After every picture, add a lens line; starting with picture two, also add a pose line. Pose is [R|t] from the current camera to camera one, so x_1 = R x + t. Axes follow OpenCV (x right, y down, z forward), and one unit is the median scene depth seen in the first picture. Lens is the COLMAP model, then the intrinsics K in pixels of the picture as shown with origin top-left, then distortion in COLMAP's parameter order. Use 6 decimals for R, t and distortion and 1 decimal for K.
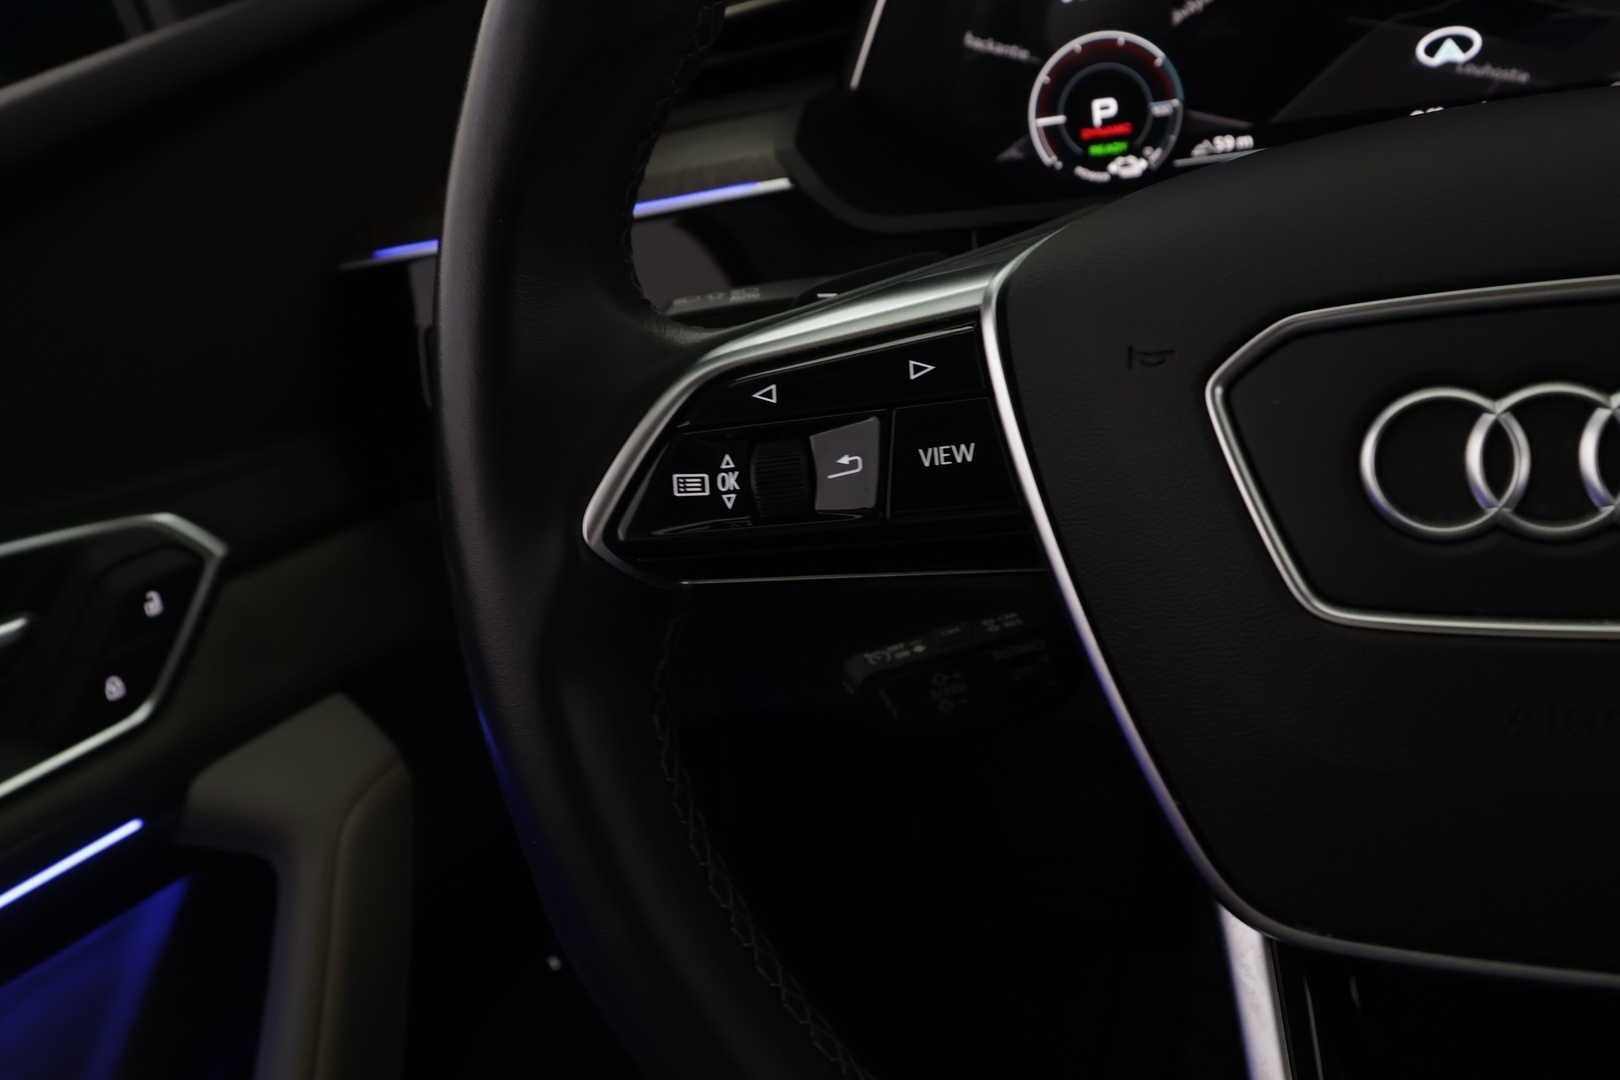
lens RADIAL K [[1265.1, 0, 809.1], [0, 1265.1, 551.8], [0, 0, 1]] dist [-0.014404, 0.014178]
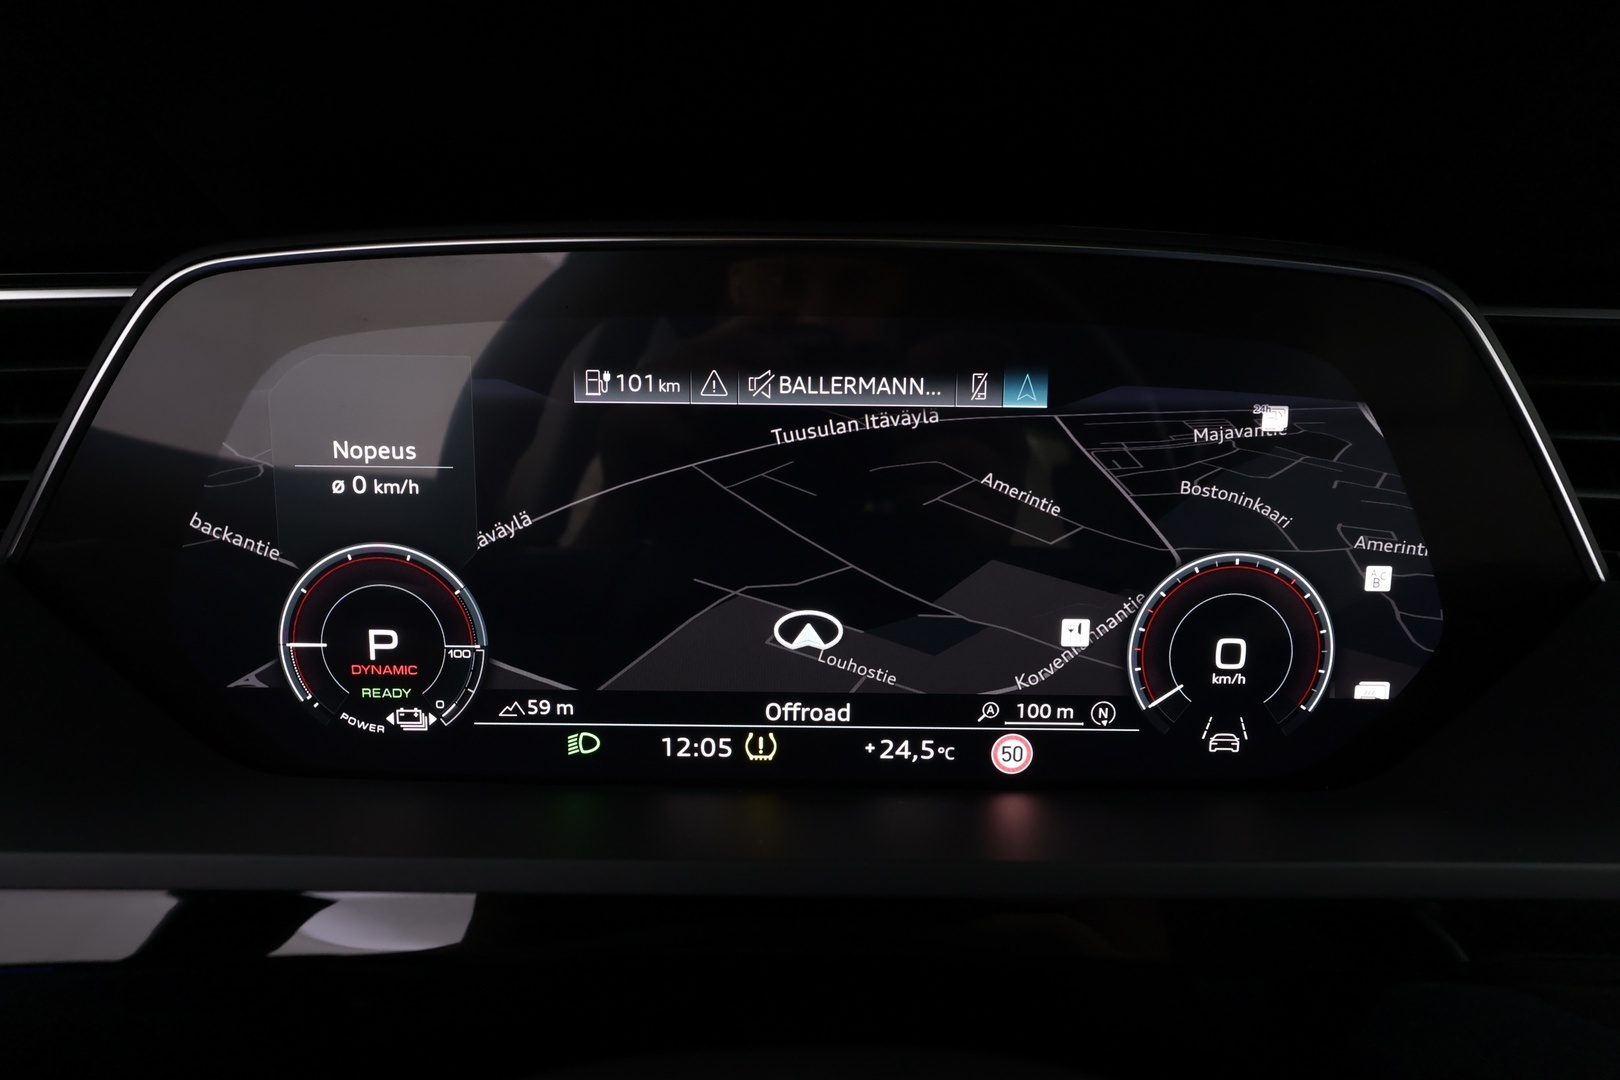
lens RADIAL K [[816.3, 0, 812.4], [0, 816.3, 538.7], [0, 0, 1]] dist [0.005665, 0.000167]
pose [[0.918480, 0.151086, 0.365469, 0.307247], [-0.022832, 0.942861, -0.332404, -0.280534], [-0.394808, 0.296962, 0.869448, 0.522509]]
